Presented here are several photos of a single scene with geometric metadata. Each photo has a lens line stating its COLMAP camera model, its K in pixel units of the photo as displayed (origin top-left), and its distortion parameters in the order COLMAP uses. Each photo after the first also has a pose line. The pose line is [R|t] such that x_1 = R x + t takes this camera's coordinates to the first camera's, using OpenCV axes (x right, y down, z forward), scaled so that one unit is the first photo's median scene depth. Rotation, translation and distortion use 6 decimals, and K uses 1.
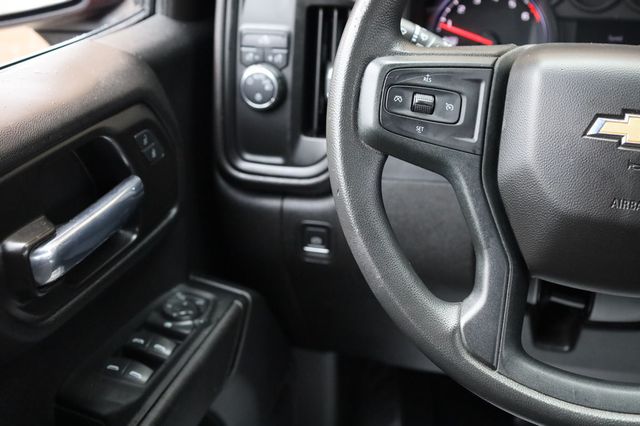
lens RADIAL K [[851.1, 0, 322.3], [0, 851.1, 214.1], [0, 0, 1]] dist [0.024971, 0.000000]
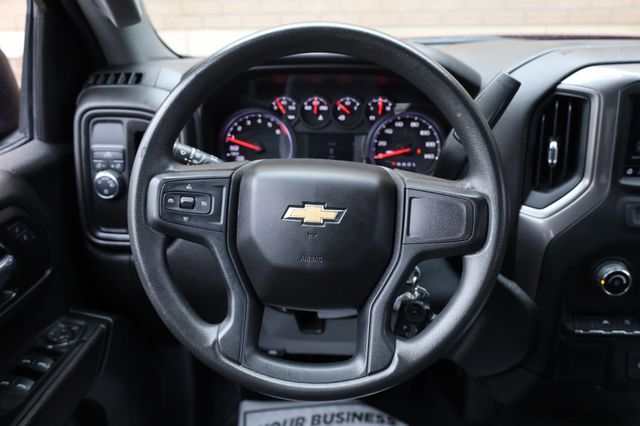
lens RADIAL K [[545.4, 0, 322.7], [0, 545.4, 214.1], [0, 0, 1]] dist [0.004287, -0.003063]
pose [[0.980533, -0.064361, 0.185505, 0.144078], [0.069877, 0.997282, -0.023348, -0.054006], [-0.183498, 0.035856, 0.982366, -0.046651]]
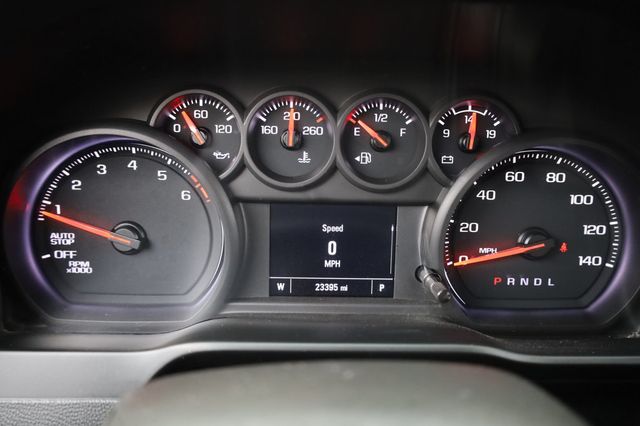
lens RADIAL K [[559.1, 0, 317.2], [0, 559.1, 213.0], [0, 0, 1]] dist [-0.011208, 0.004436]
pose [[0.958039, -0.053410, 0.281617, 0.264436], [0.079400, 0.993490, -0.081691, -0.221626], [-0.275420, 0.100623, 0.956043, 0.743551]]
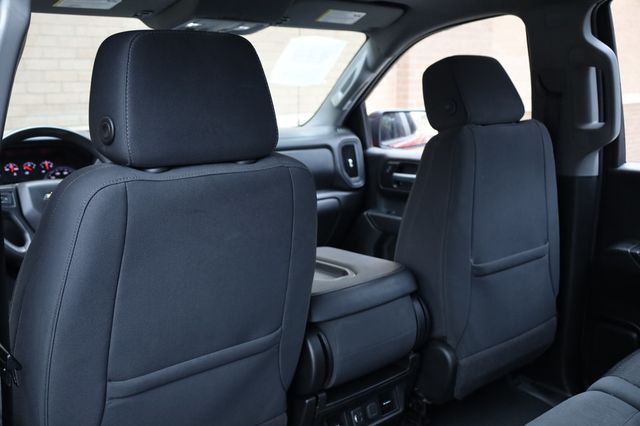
lens RADIAL K [[640.2, 0, 320.8], [0, 640.2, 210.1], [0, 0, 1]] dist [0.033695, 0.000000]
pose [[0.594208, -0.141938, 0.791689, -1.091814], [0.325261, 0.942635, -0.075127, 0.499362], [-0.735610, 0.302146, 0.606288, -1.494367]]
